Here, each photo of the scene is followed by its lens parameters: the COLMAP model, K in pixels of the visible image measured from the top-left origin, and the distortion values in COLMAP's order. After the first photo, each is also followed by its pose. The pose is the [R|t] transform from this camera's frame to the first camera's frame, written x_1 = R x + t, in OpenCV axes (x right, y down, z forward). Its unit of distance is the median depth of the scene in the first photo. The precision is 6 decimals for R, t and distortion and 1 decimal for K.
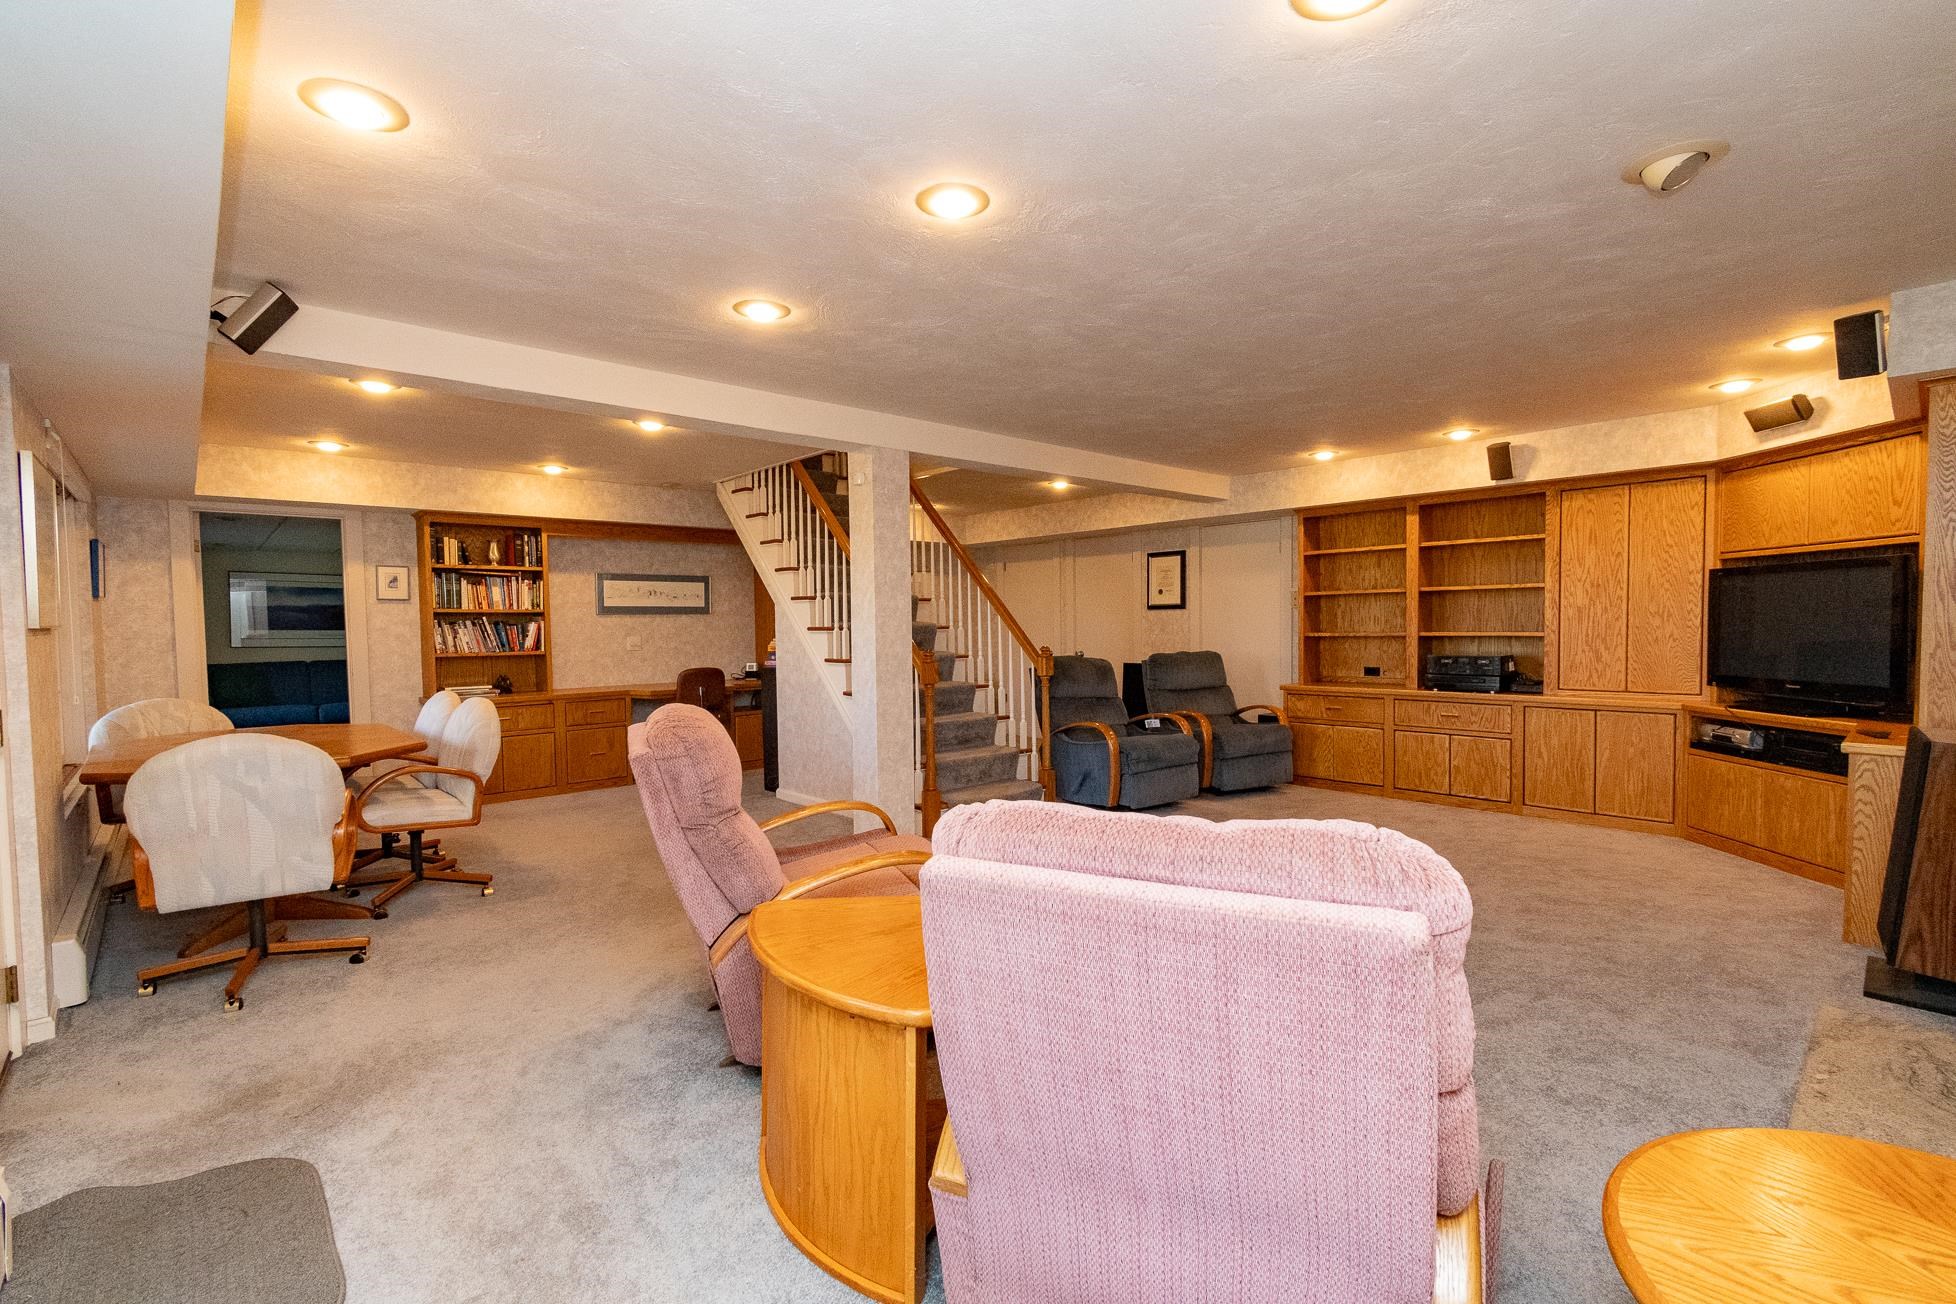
lens RADIAL K [[867.9, 0, 984.4], [0, 867.9, 653.8], [0, 0, 1]] dist [0.001722, -0.000132]
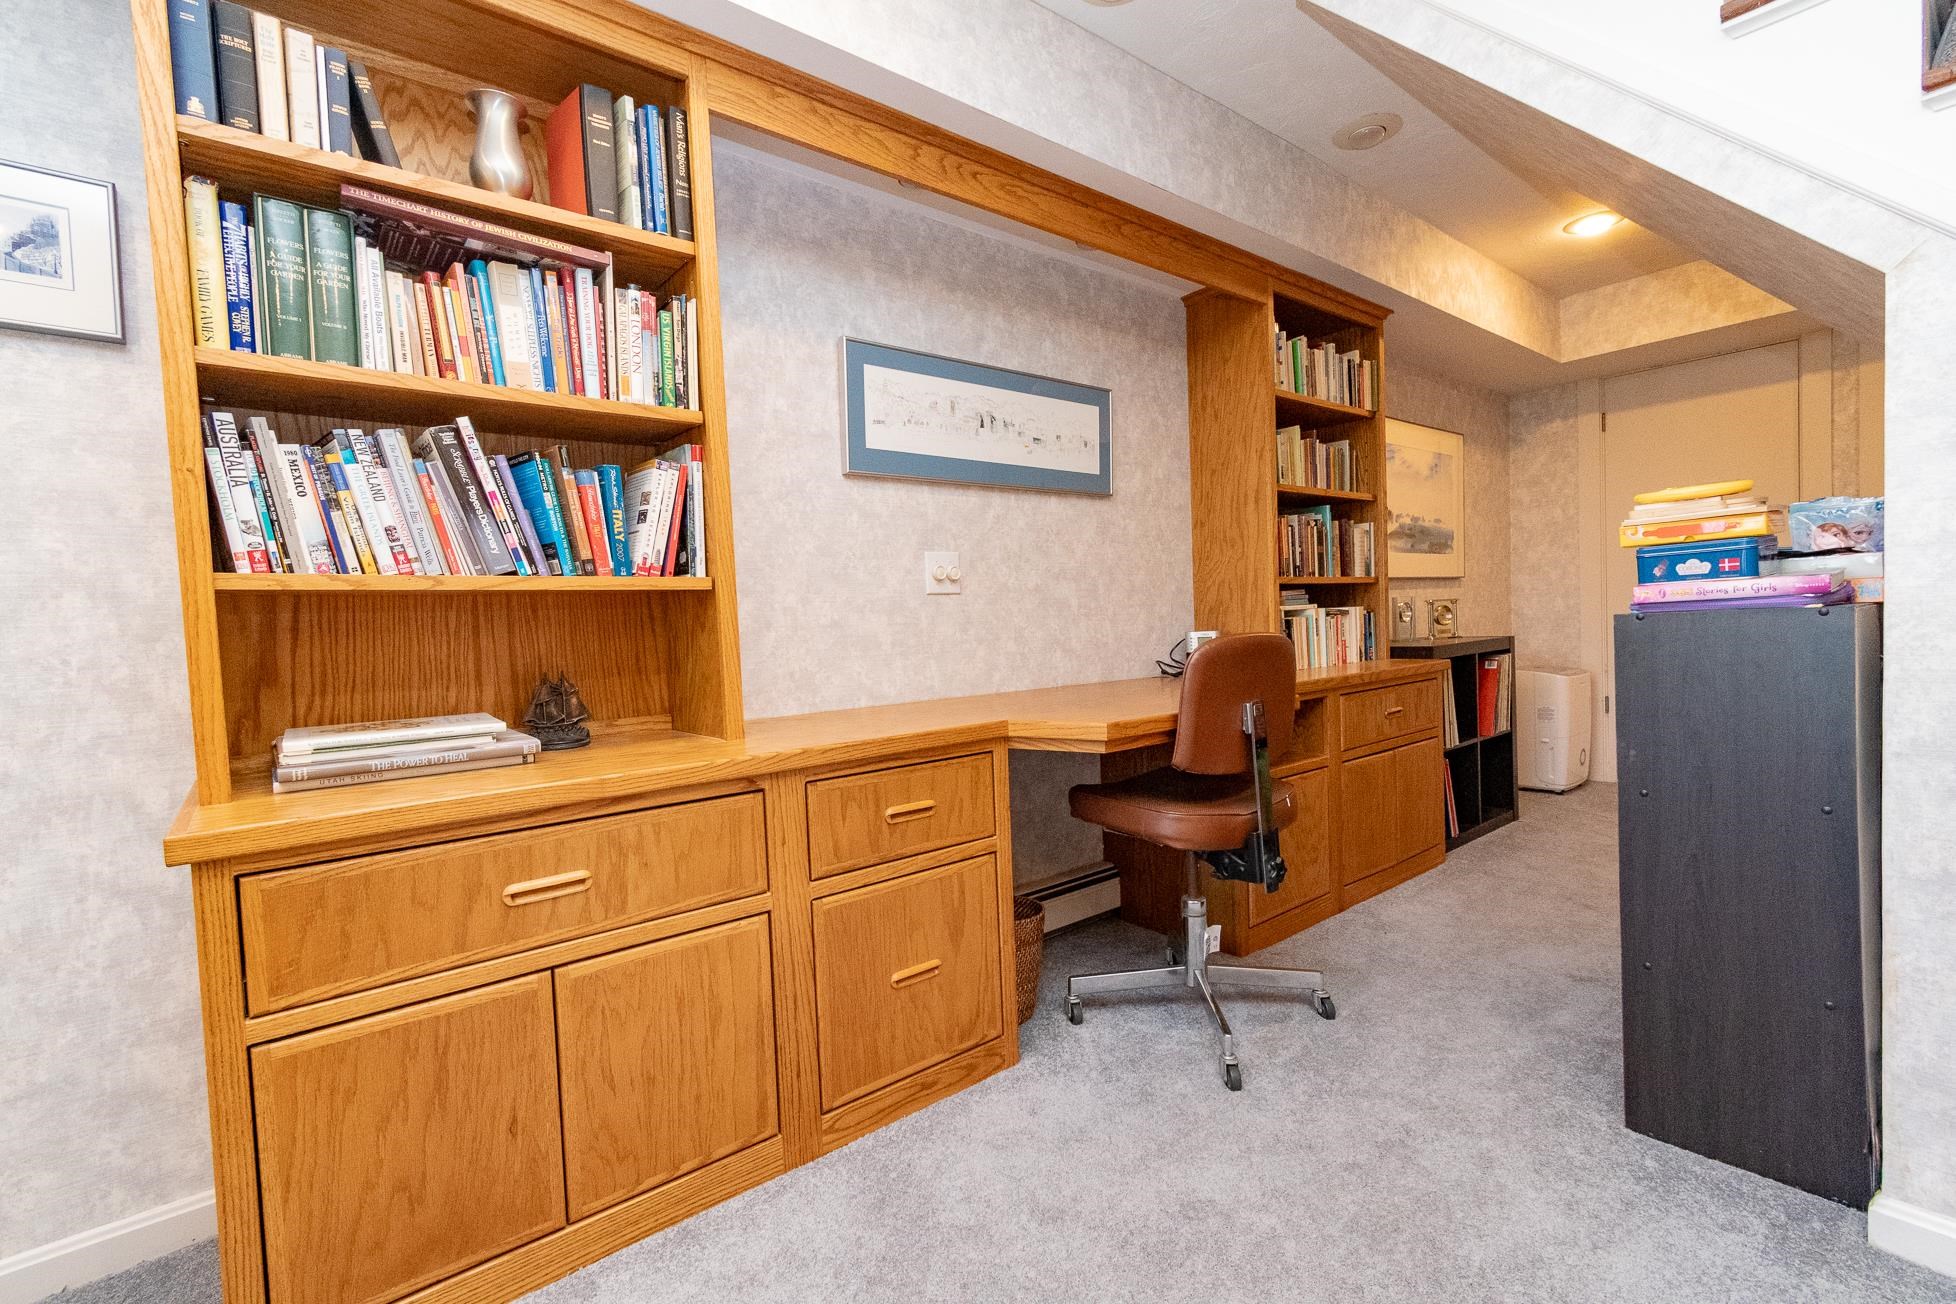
lens RADIAL K [[867.9, 0, 972.5], [0, 867.9, 655.6], [0, 0, 1]] dist [0.001722, -0.000132]
pose [[0.997569, -0.027054, -0.064215, -0.416867], [0.027053, 0.999634, -0.000888, 0.022296], [0.064215, -0.000851, 0.997936, 0.757327]]
